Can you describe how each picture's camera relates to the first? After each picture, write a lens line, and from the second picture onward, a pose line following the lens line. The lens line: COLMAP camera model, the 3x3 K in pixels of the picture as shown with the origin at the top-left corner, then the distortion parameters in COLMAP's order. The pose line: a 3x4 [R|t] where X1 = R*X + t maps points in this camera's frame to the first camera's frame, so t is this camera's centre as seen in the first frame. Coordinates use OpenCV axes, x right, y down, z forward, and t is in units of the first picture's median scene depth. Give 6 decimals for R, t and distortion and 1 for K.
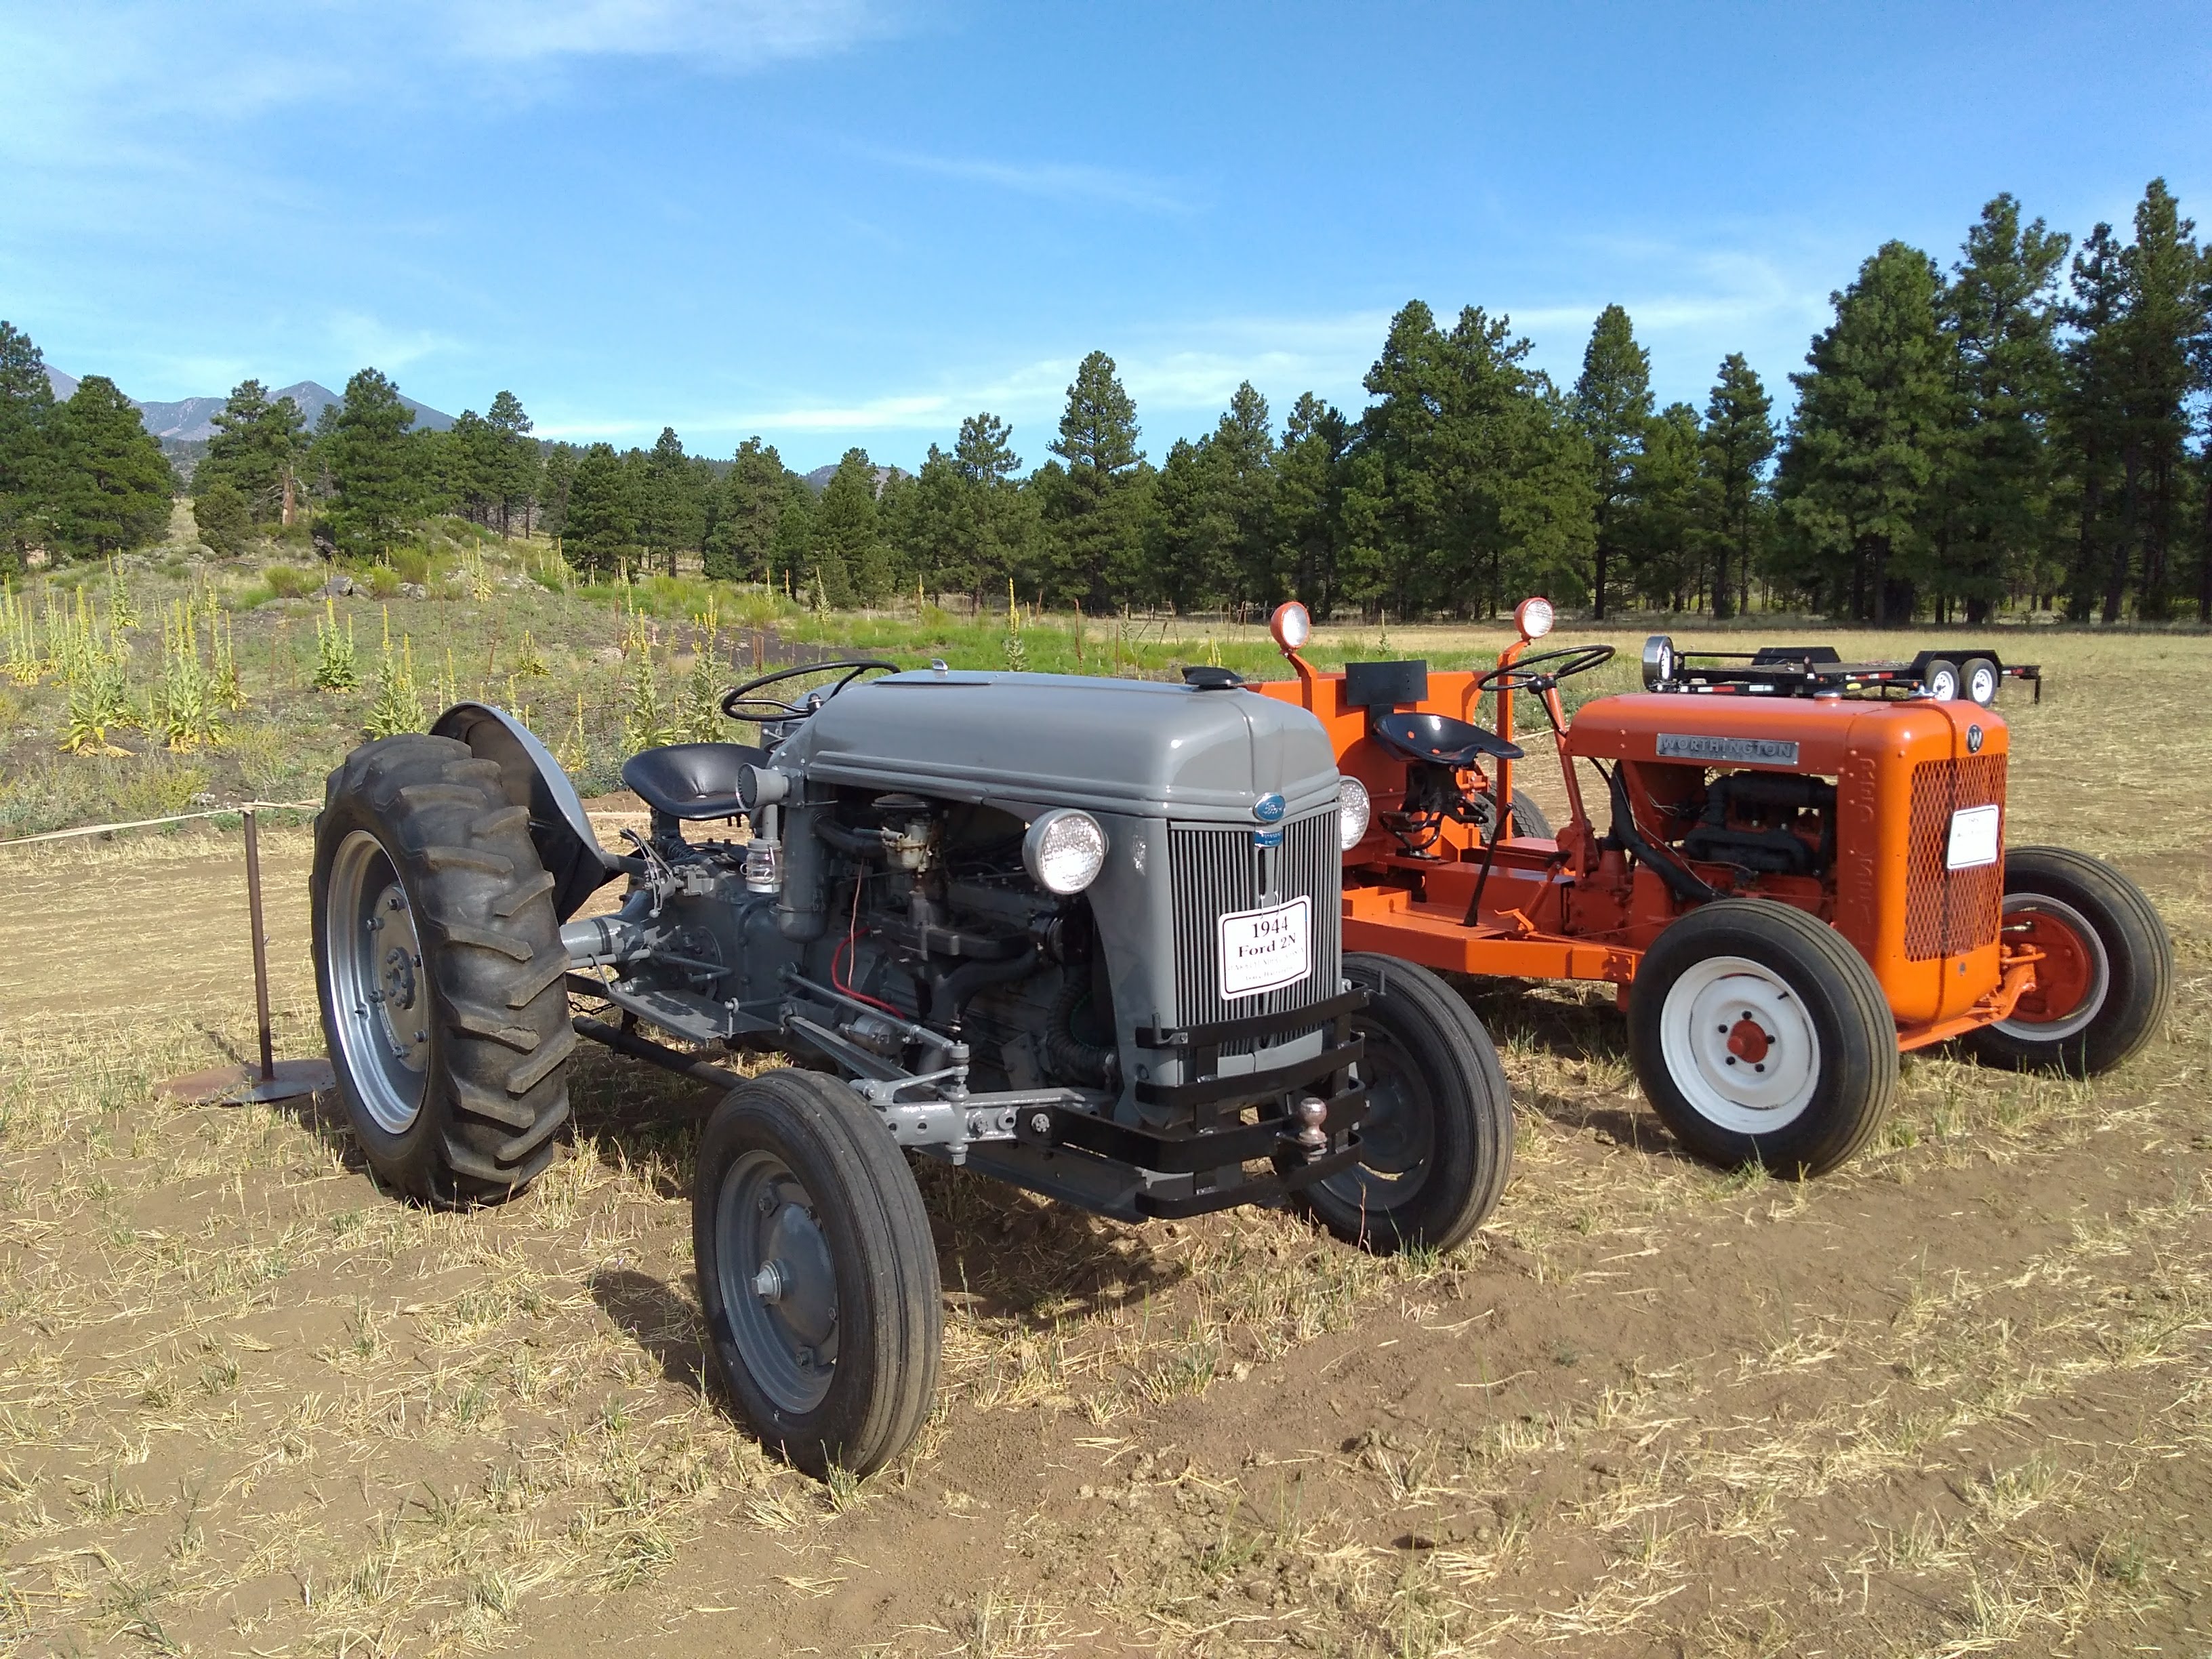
lens RADIAL K [[1837.5, 0, 1055.0], [0, 1837.5, 820.9], [0, 0, 1]] dist [0.009216, -0.035384]
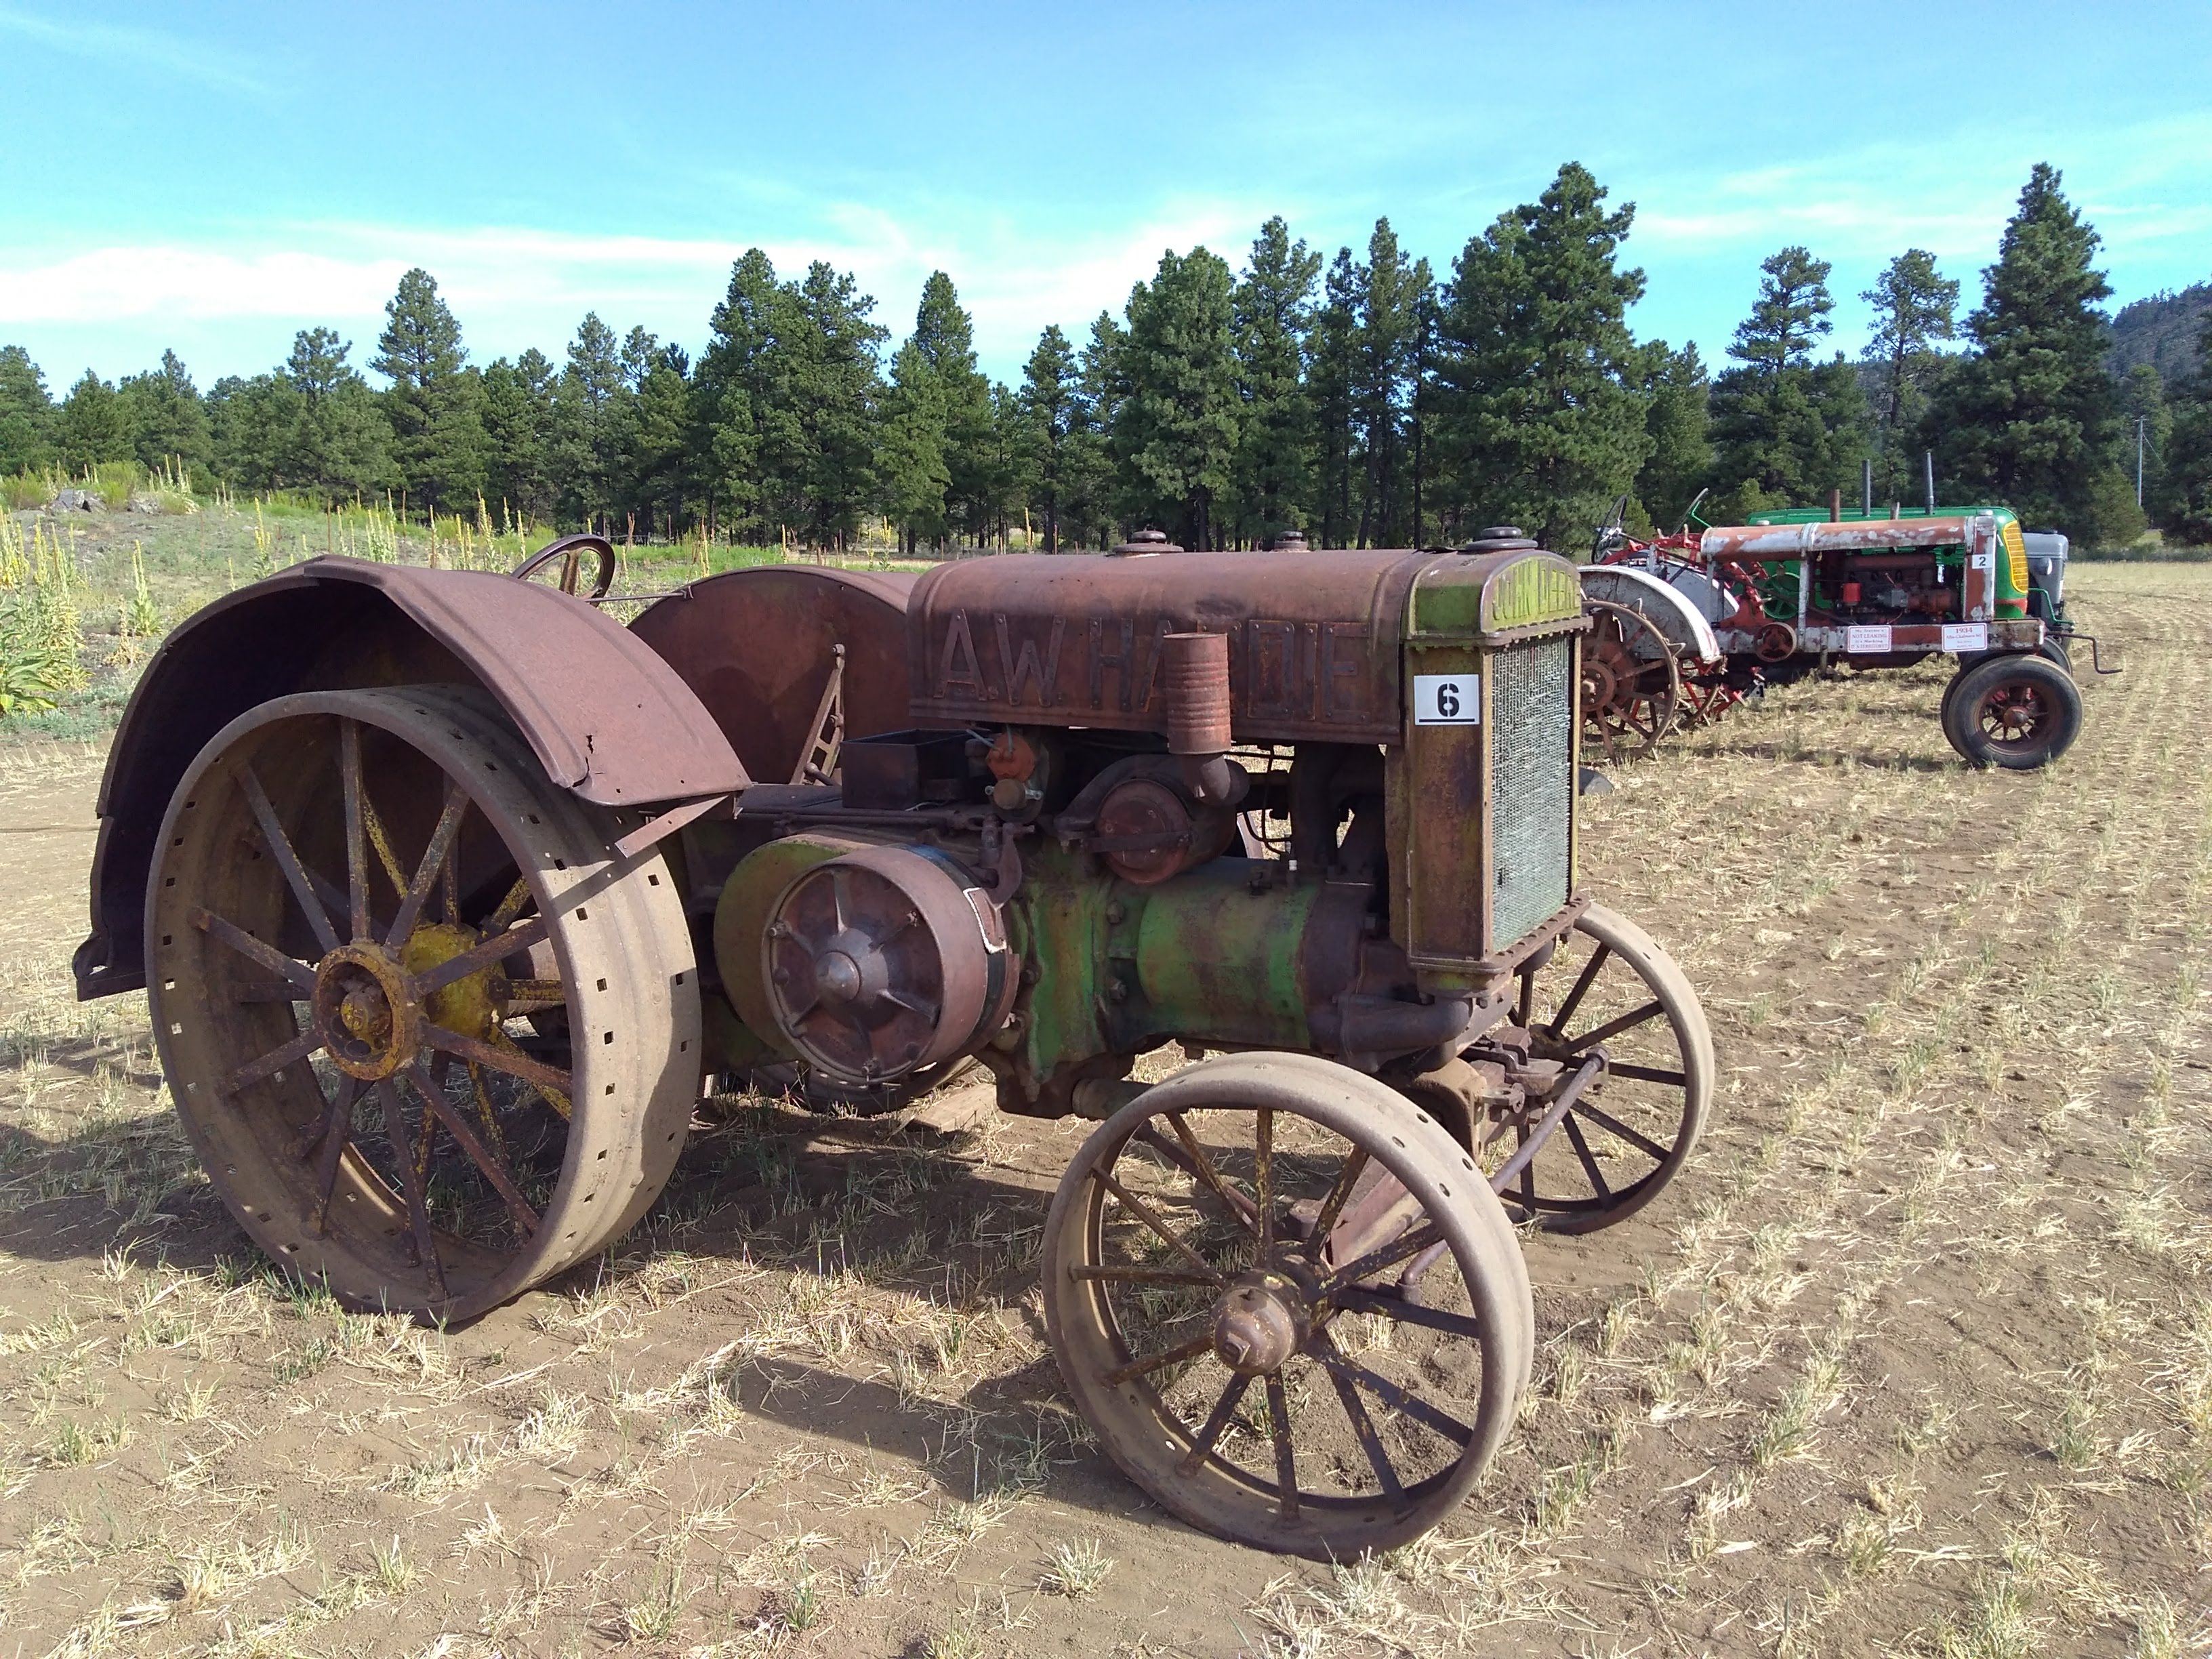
lens RADIAL K [[1837.5, 0, 1055.0], [0, 1837.5, 820.9], [0, 0, 1]] dist [0.009216, -0.035384]
pose [[0.877474, -0.059867, 0.475874, -0.196746], [0.039202, 0.997812, 0.053245, 0.000366], [-0.478020, -0.028066, 0.877900, -0.041293]]
